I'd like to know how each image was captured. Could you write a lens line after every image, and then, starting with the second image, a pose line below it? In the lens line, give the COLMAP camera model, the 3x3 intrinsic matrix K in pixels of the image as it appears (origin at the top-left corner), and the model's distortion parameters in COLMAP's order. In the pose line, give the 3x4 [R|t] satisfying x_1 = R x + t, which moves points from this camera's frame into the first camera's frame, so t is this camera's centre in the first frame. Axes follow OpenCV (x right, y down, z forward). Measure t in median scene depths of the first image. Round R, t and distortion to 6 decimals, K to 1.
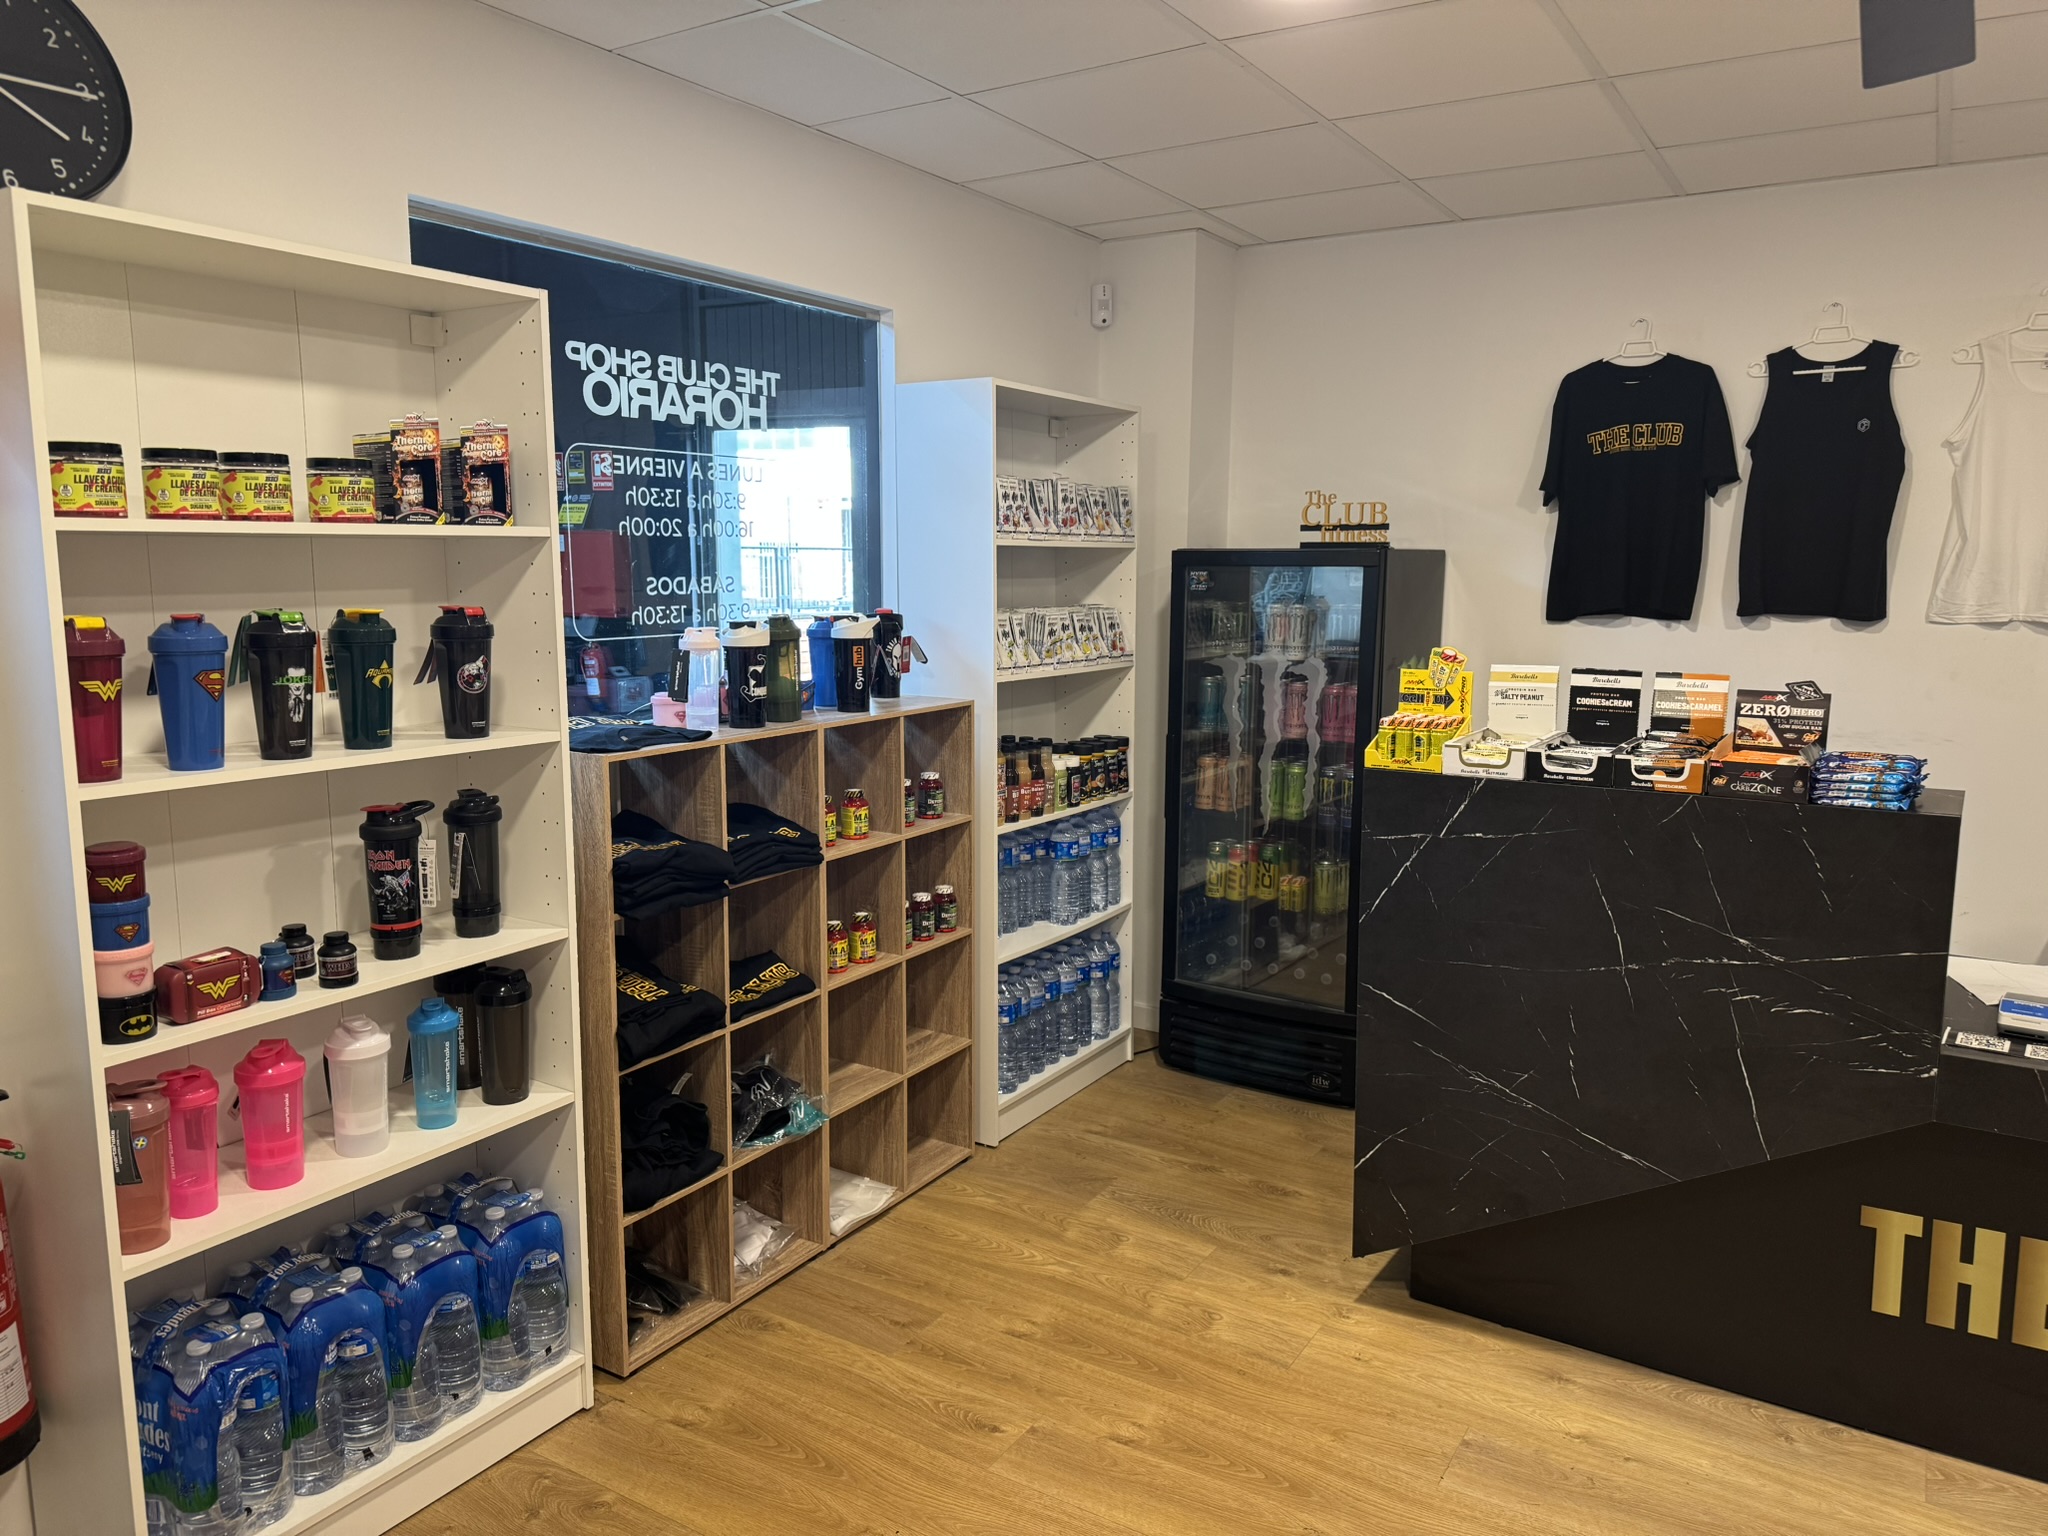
lens RADIAL K [[1437.6, 0, 1019.1], [0, 1437.6, 780.6], [0, 0, 1]] dist [0.024605, -0.021280]
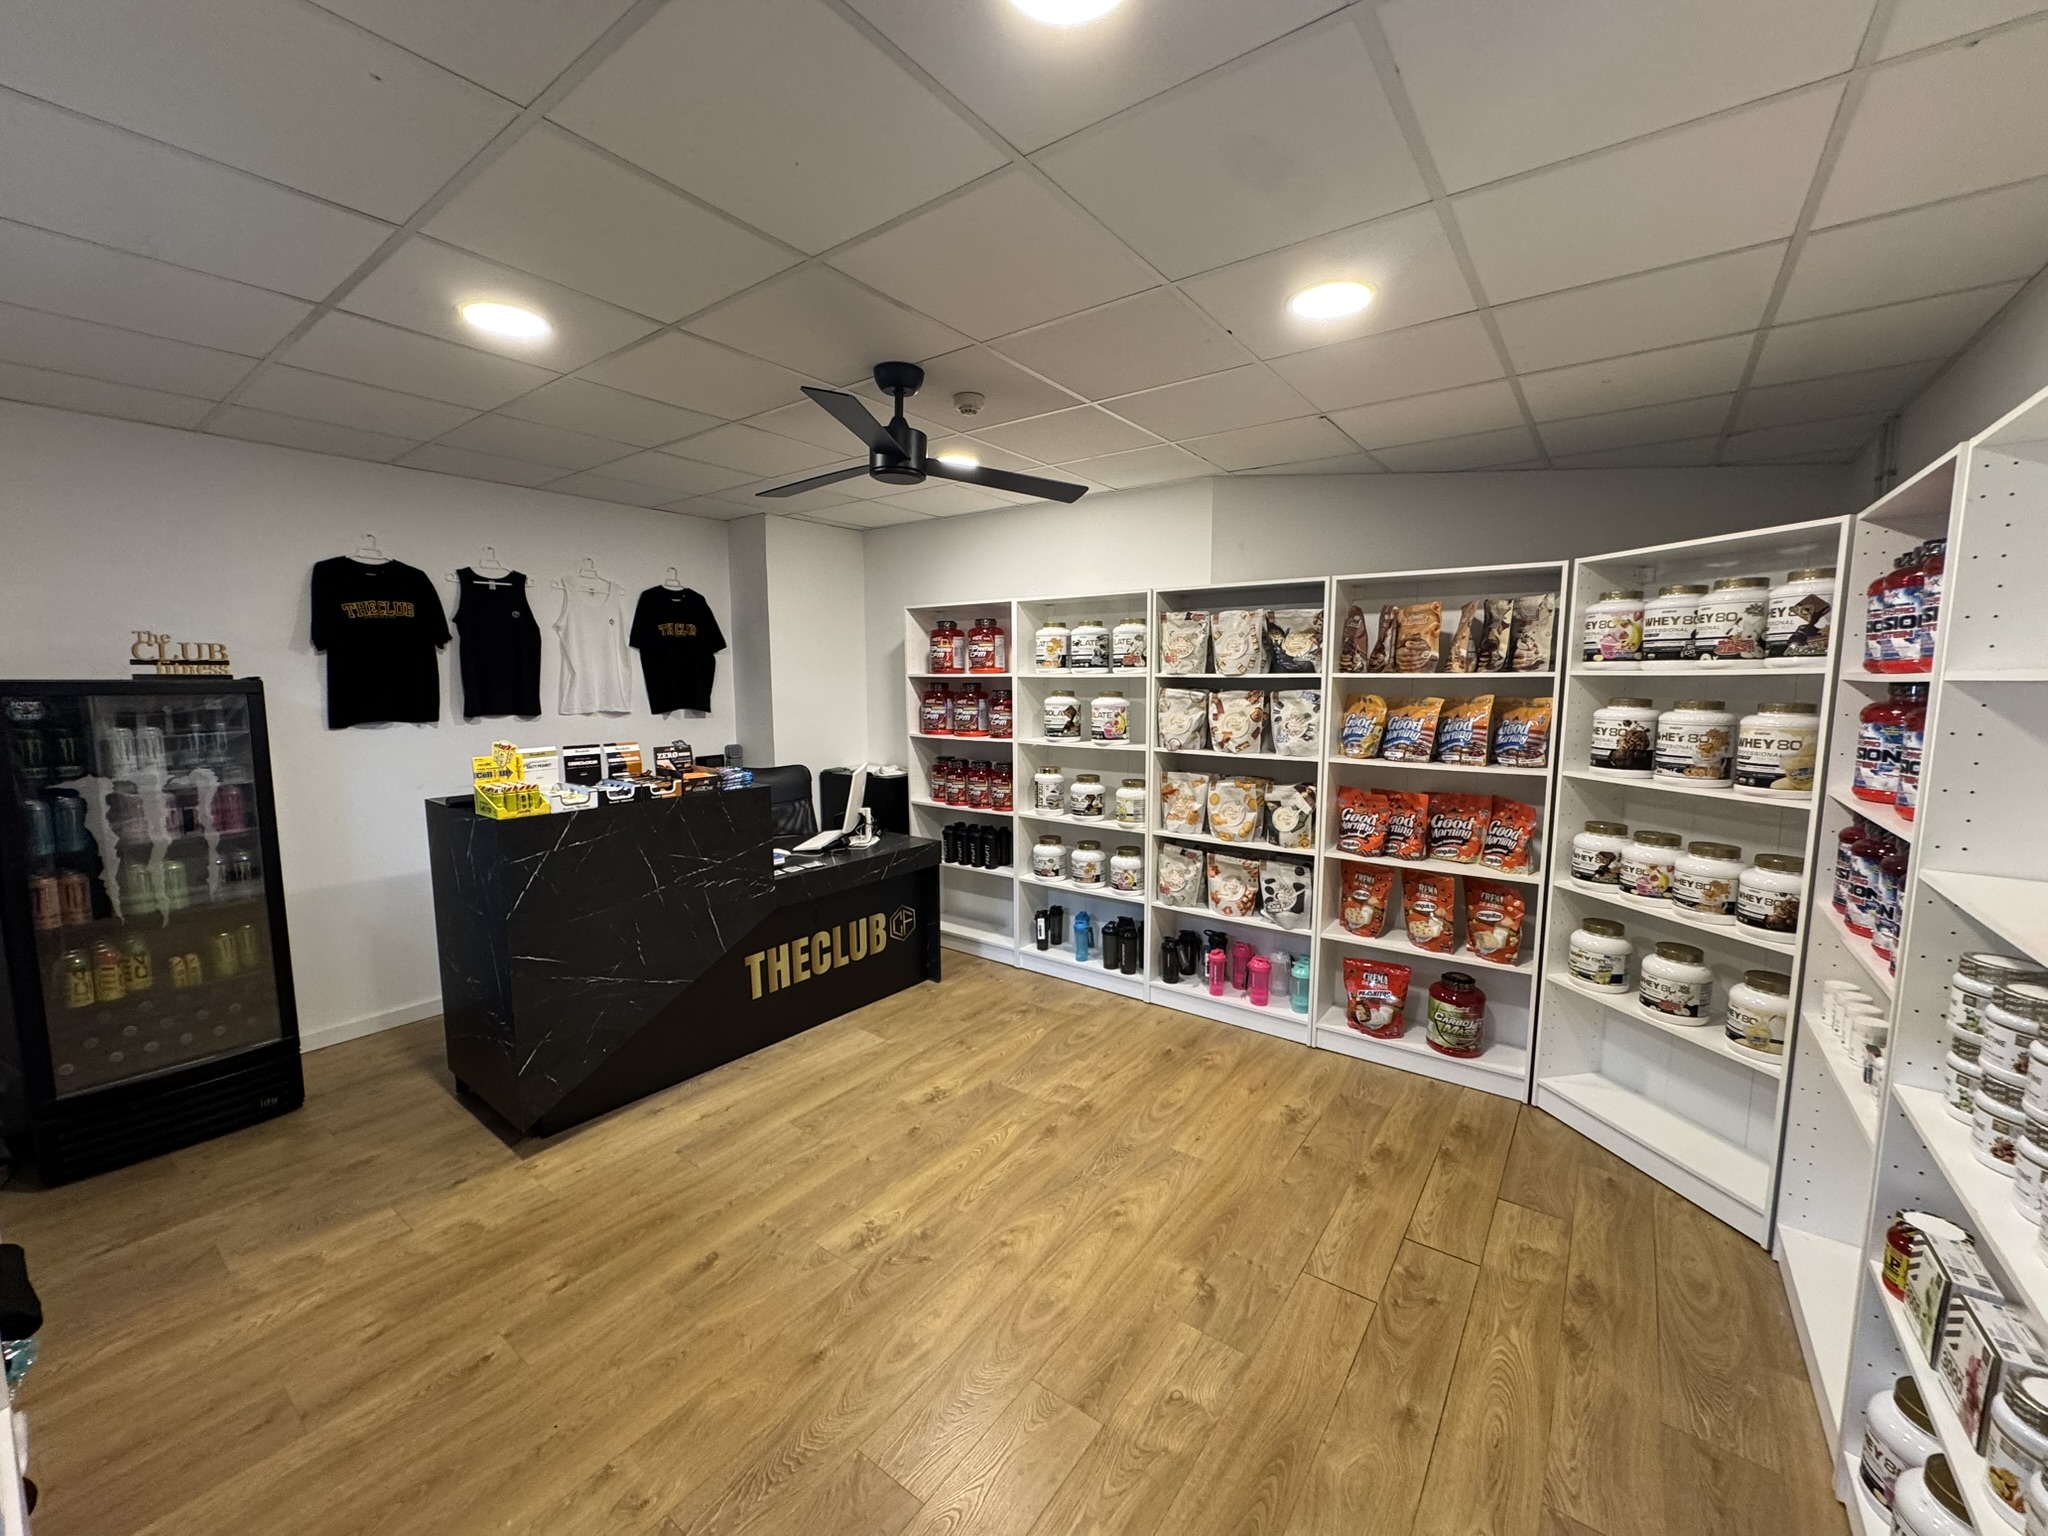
lens RADIAL K [[824.0, 0, 1026.0], [0, 824.0, 775.7], [0, 0, 1]] dist [0.003194, 0.000591]
pose [[0.068479, -0.123082, 0.990031, -0.525619], [0.157073, 0.981314, 0.111134, -0.057711], [-0.985210, 0.147897, 0.086533, 0.303123]]
